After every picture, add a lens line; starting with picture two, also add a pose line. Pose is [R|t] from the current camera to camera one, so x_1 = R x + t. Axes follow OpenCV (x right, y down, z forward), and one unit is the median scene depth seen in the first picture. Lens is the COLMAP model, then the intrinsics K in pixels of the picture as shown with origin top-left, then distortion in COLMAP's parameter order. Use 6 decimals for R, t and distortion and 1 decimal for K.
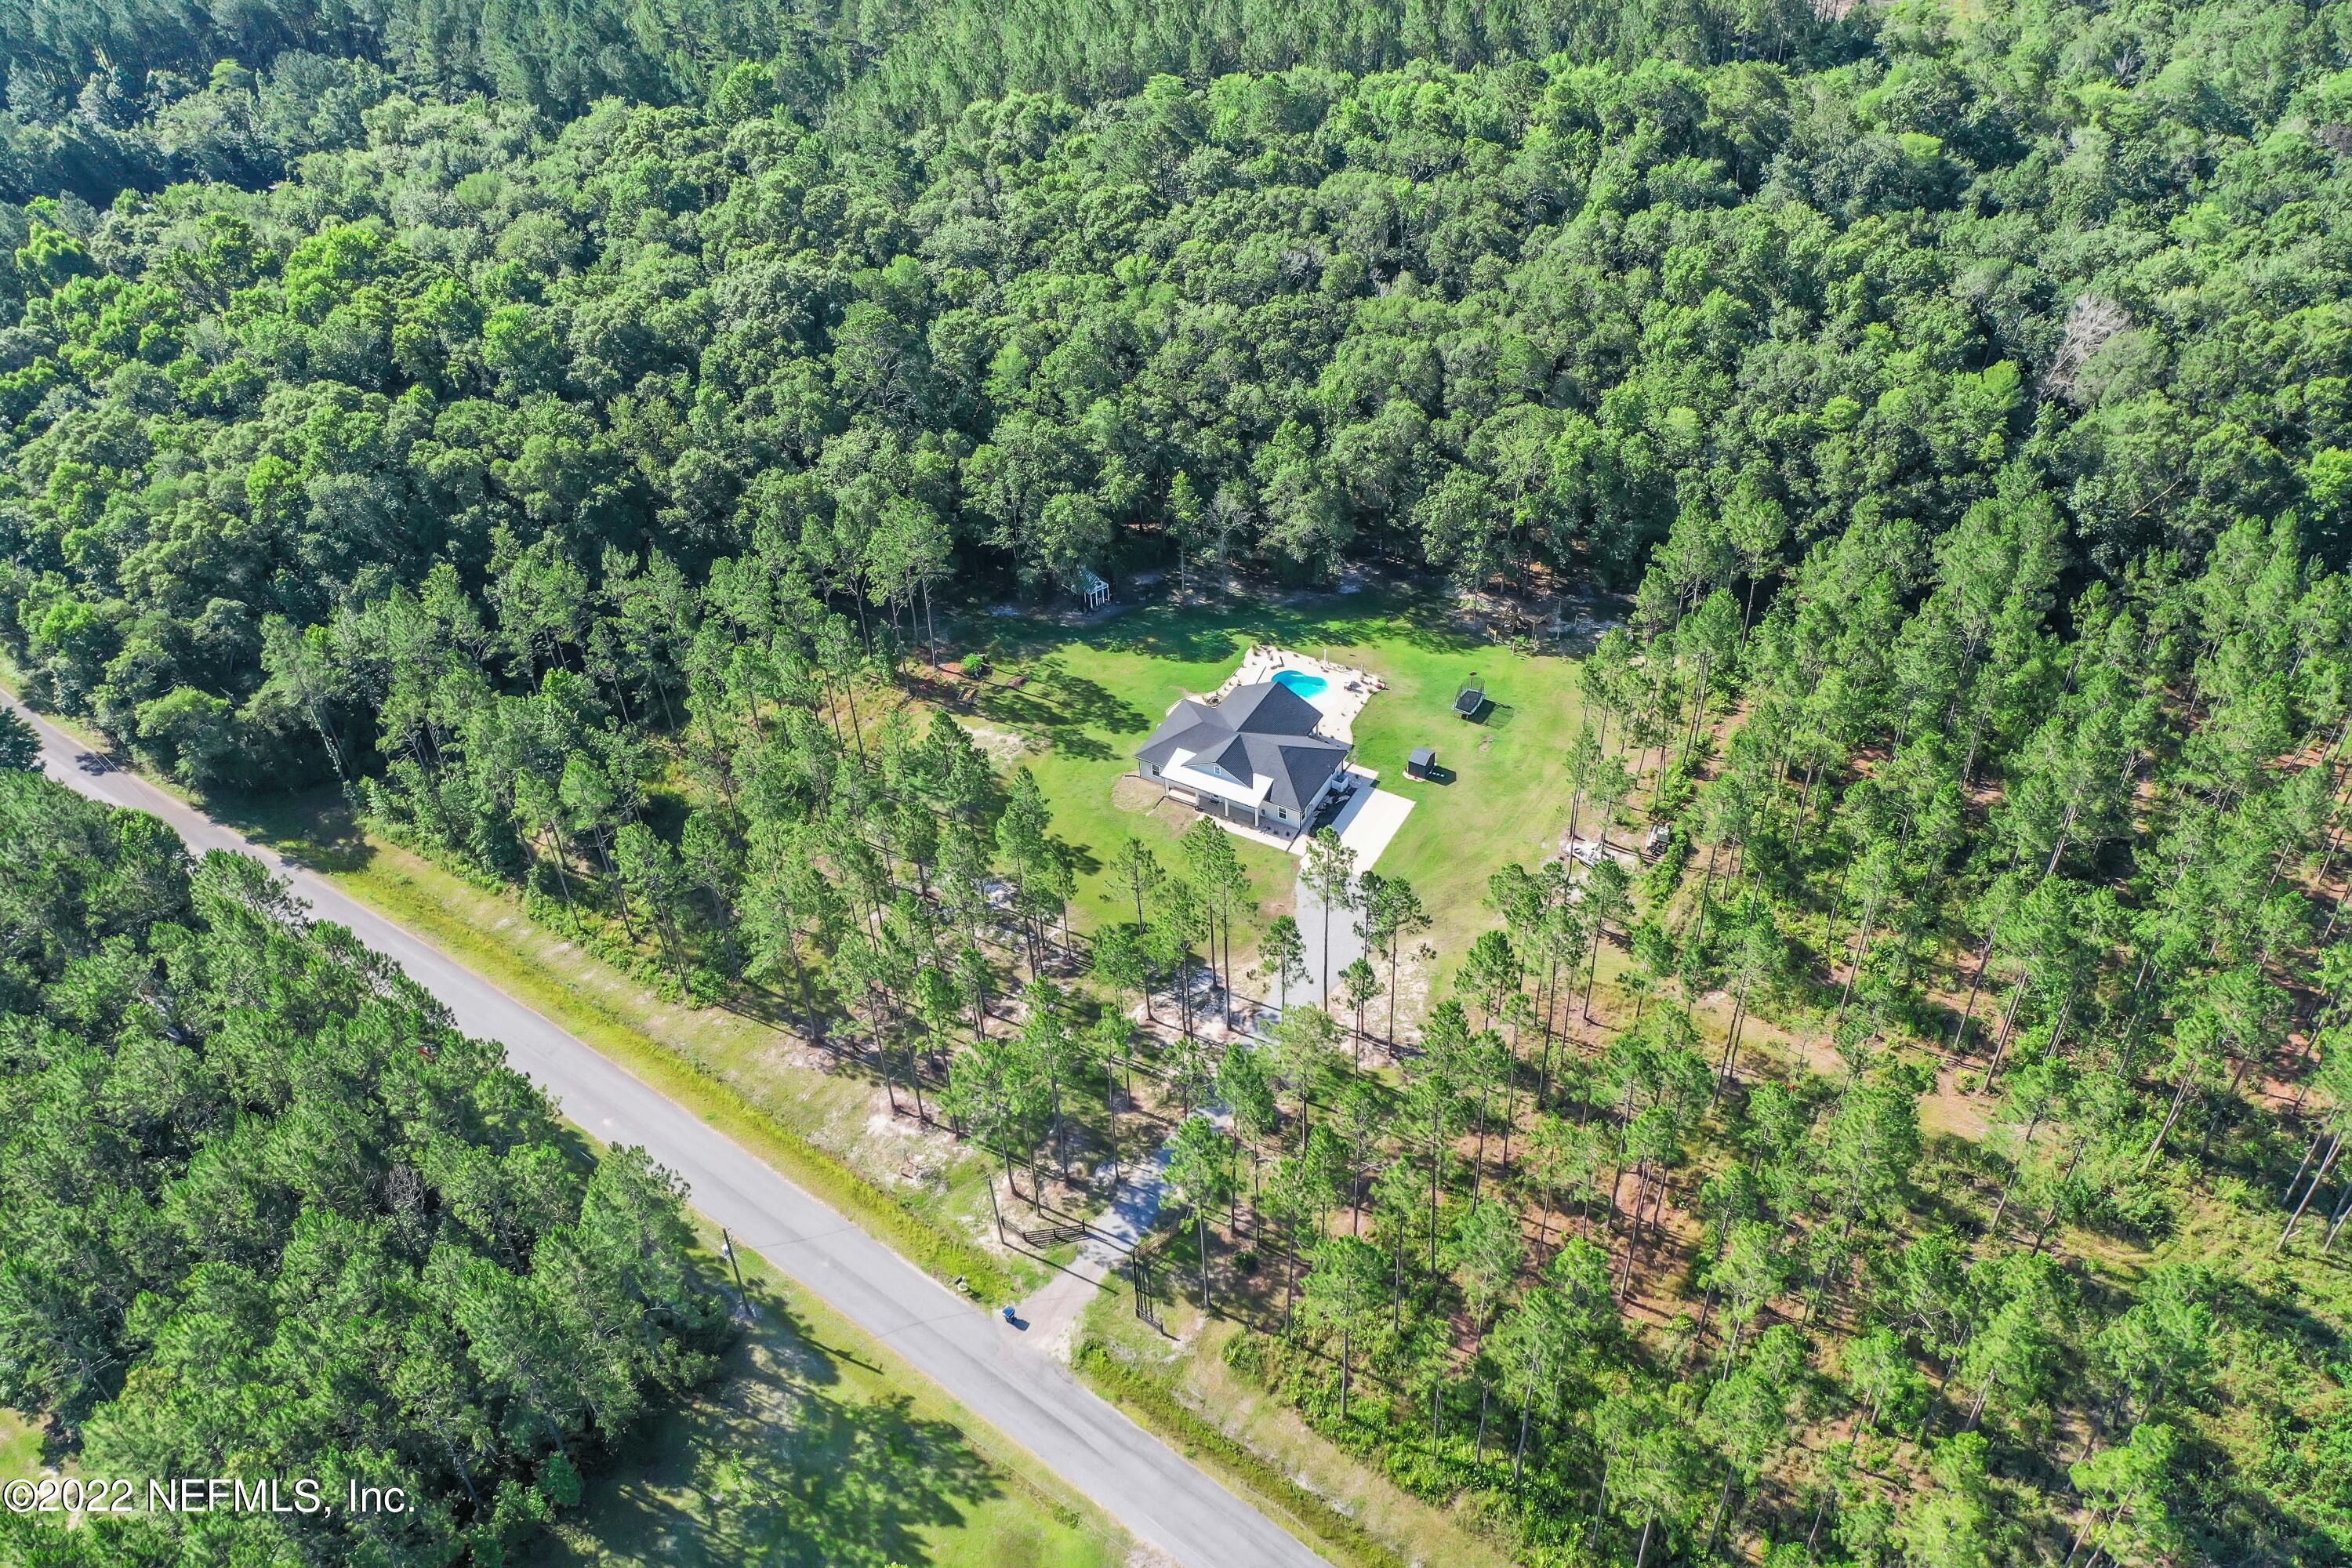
lens RADIAL K [[1879.8, 0, 1181.4], [0, 1879.8, 772.8], [0, 0, 1]] dist [0.020074, -0.002654]
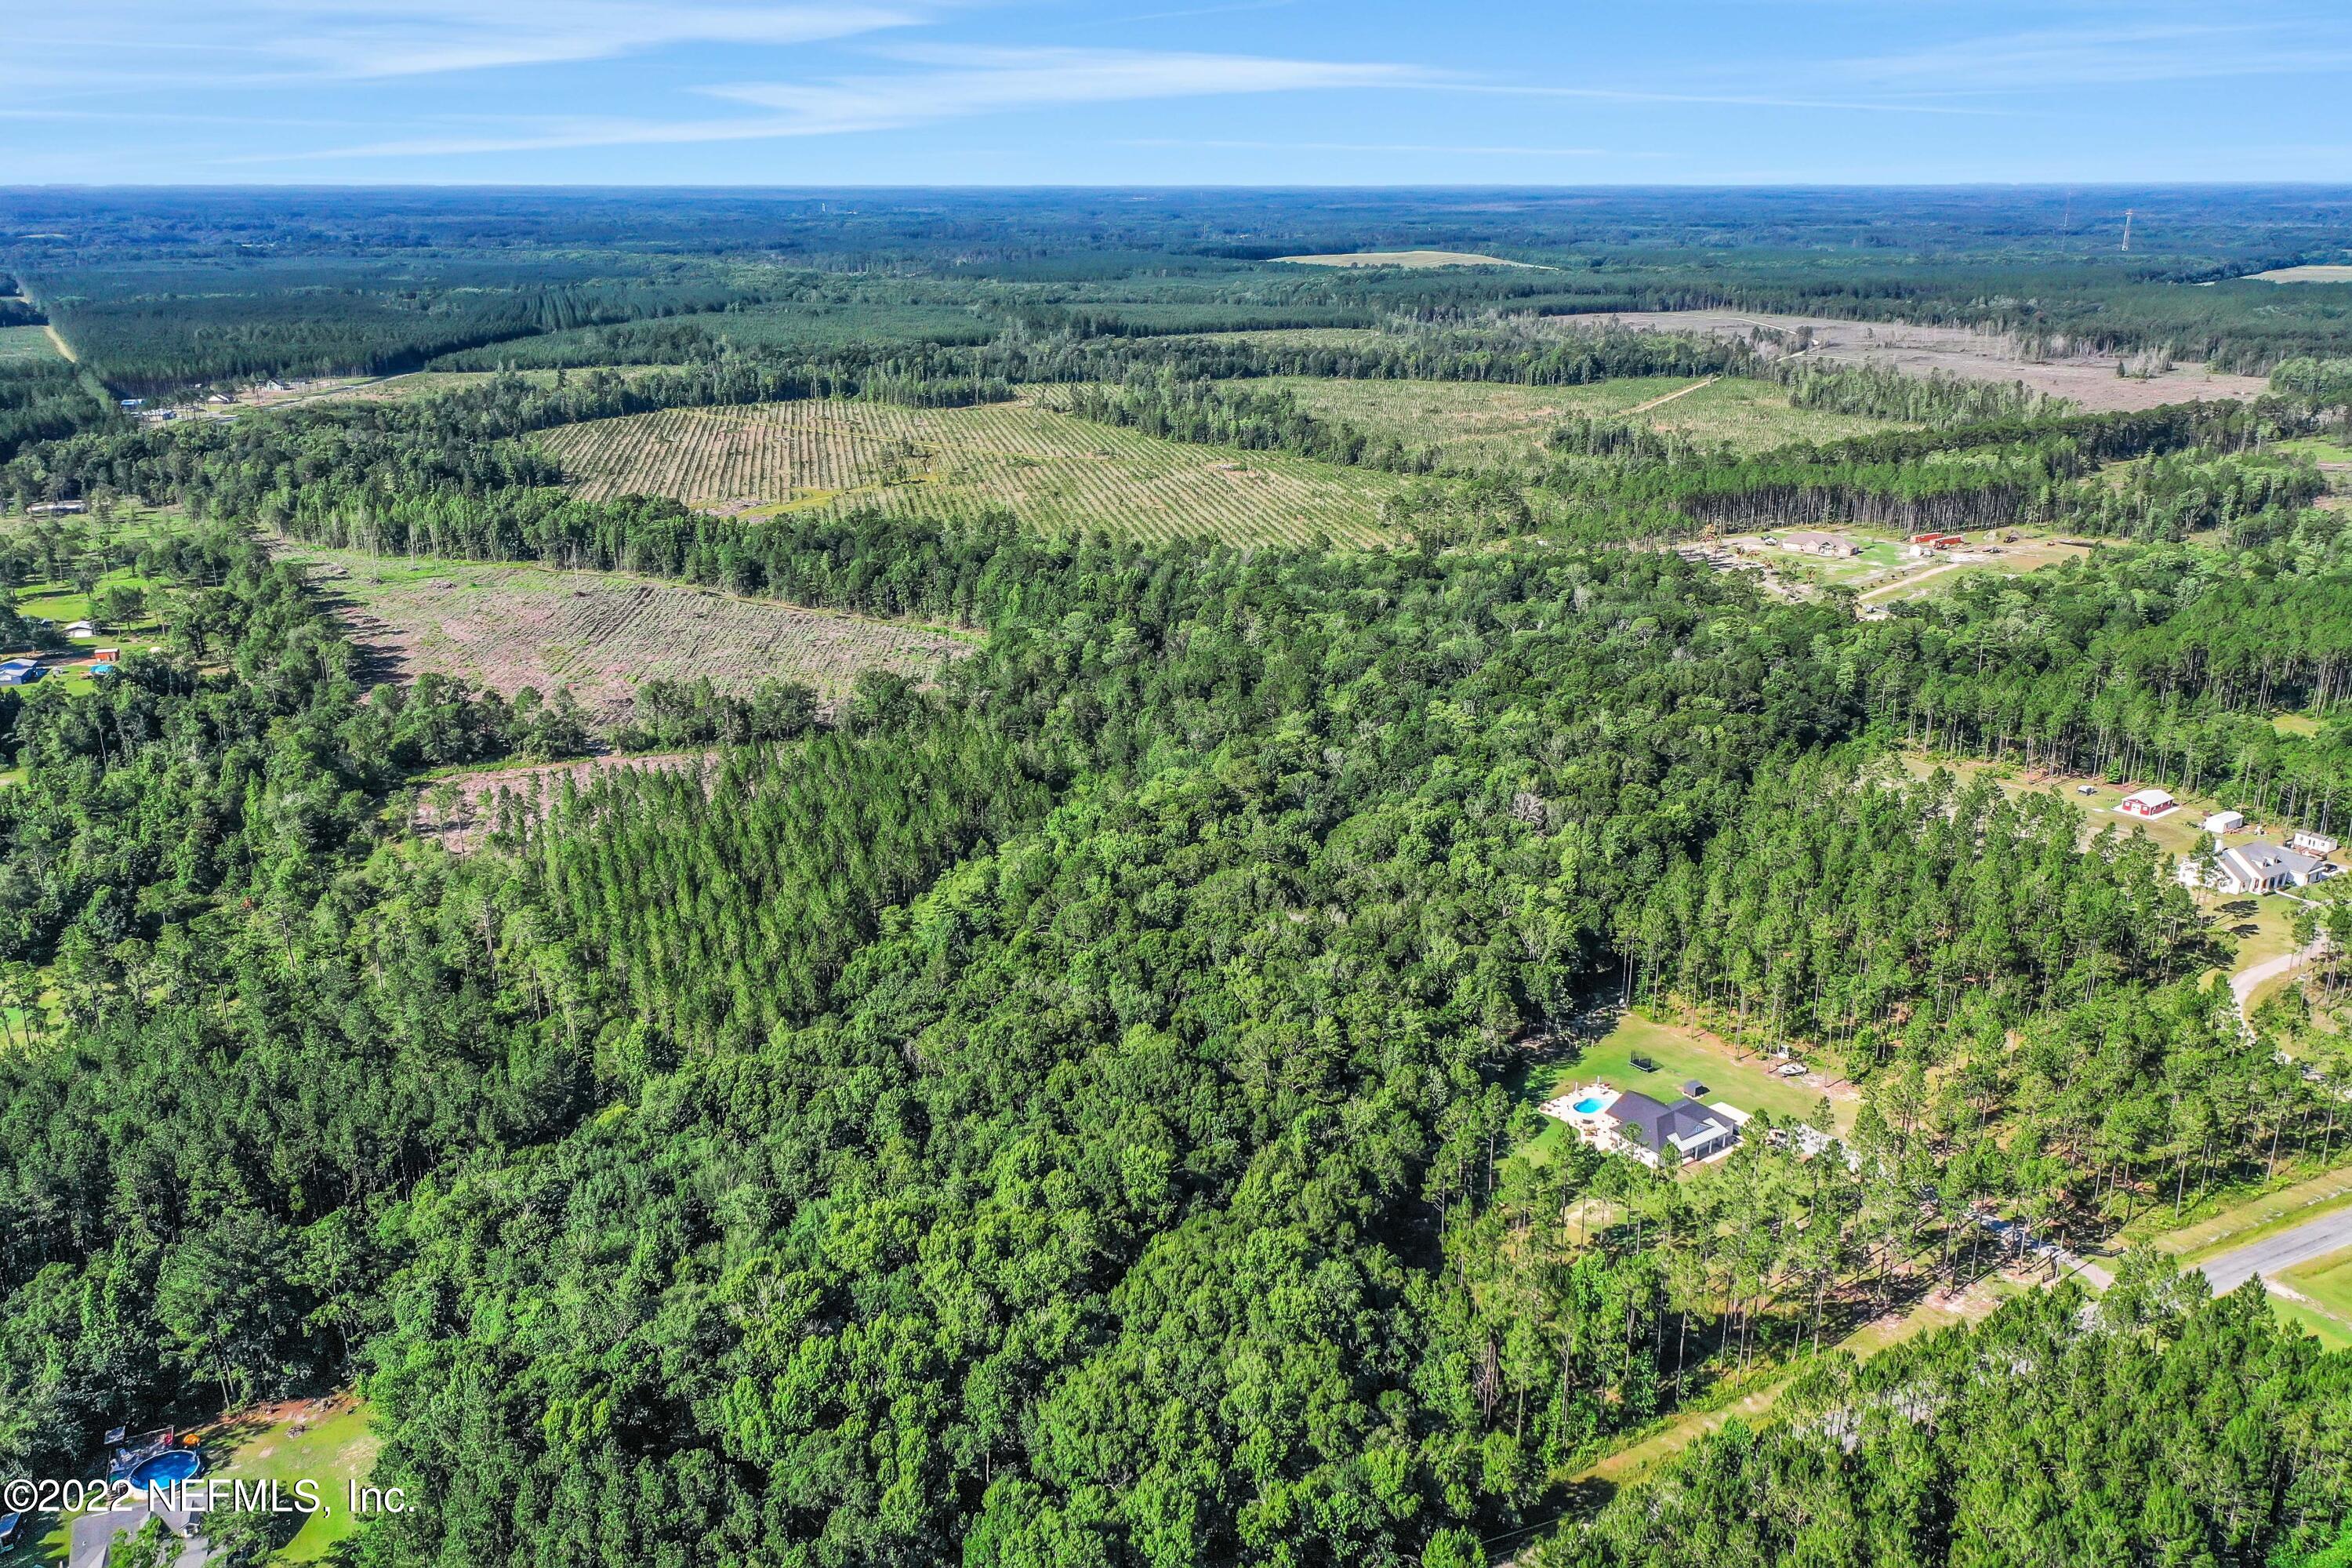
lens RADIAL K [[1879.8, 0, 1169.4], [0, 1879.8, 789.2], [0, 0, 1]] dist [0.020074, -0.002654]
pose [[0.422298, -0.237843, 0.874697, -1.378360], [0.572749, 0.817943, -0.054108, -0.373322], [-0.702583, 0.523832, 0.481640, 0.359250]]
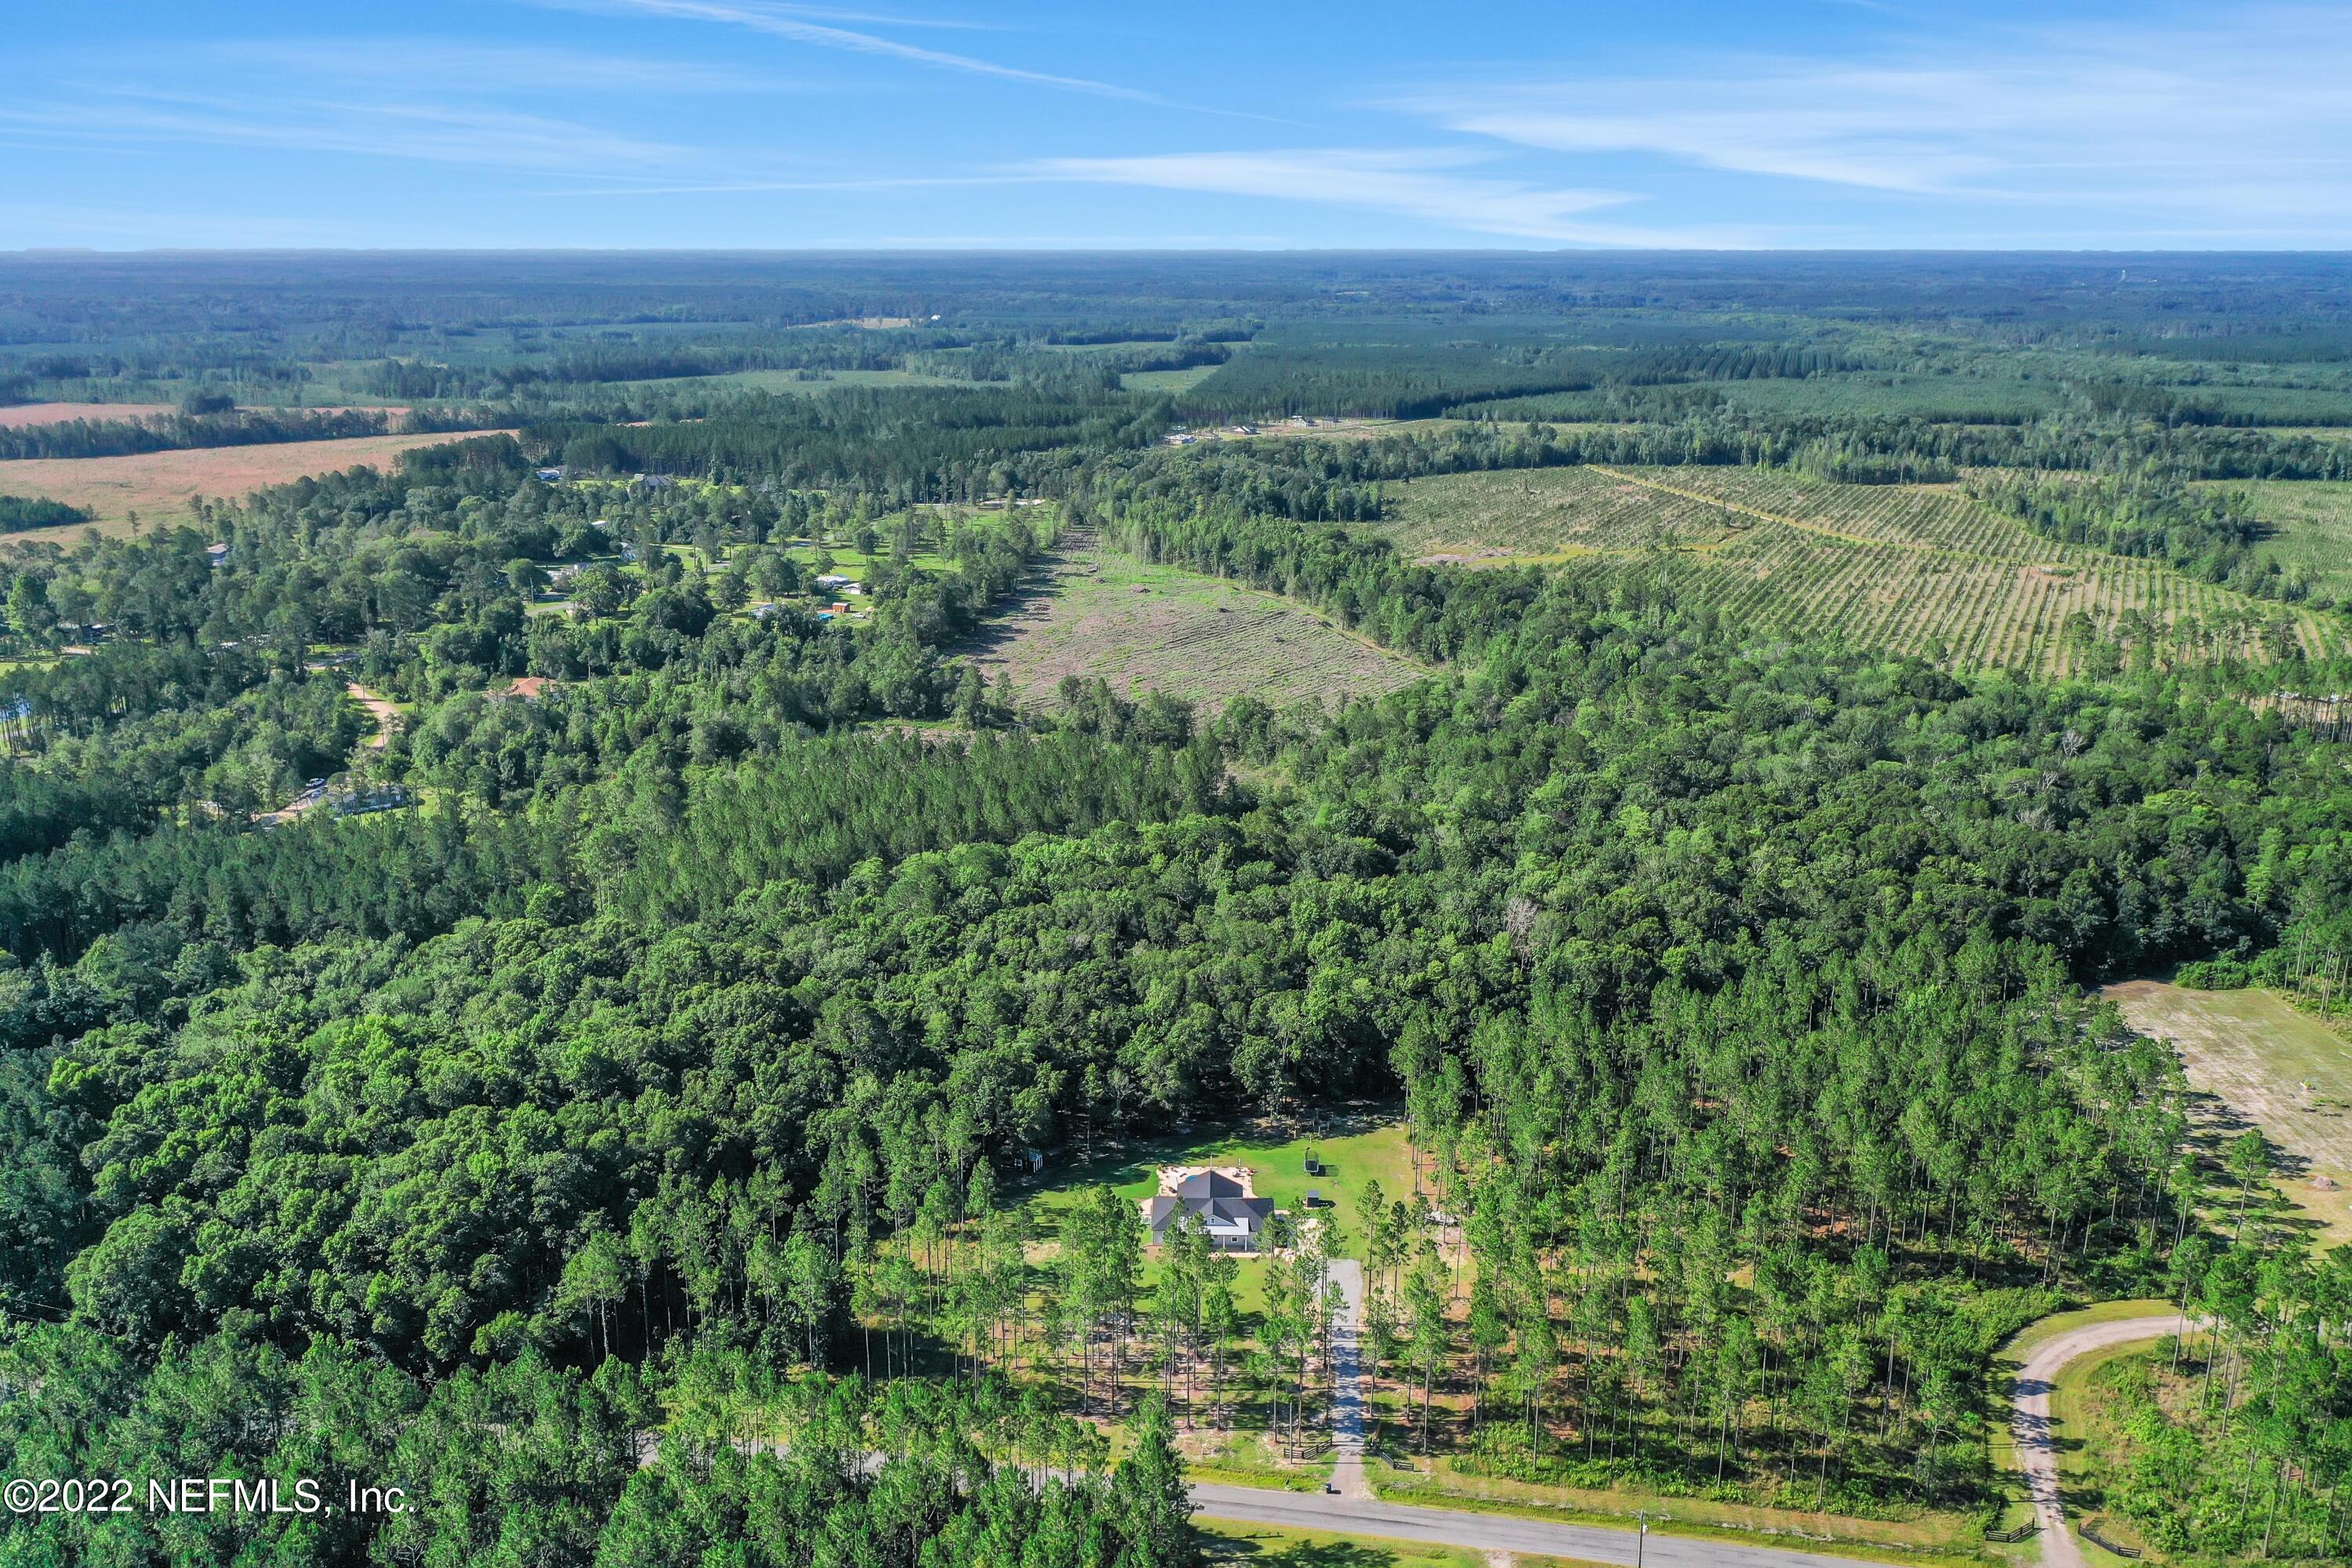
lens RADIAL K [[1879.8, 0, 1193.0], [0, 1879.8, 791.4], [0, 0, 1]] dist [0.020074, -0.002654]
pose [[0.880128, -0.085180, 0.467032, -0.632529], [0.271366, 0.897475, -0.347706, 0.198310], [-0.389532, 0.432762, 0.813008, -0.376472]]
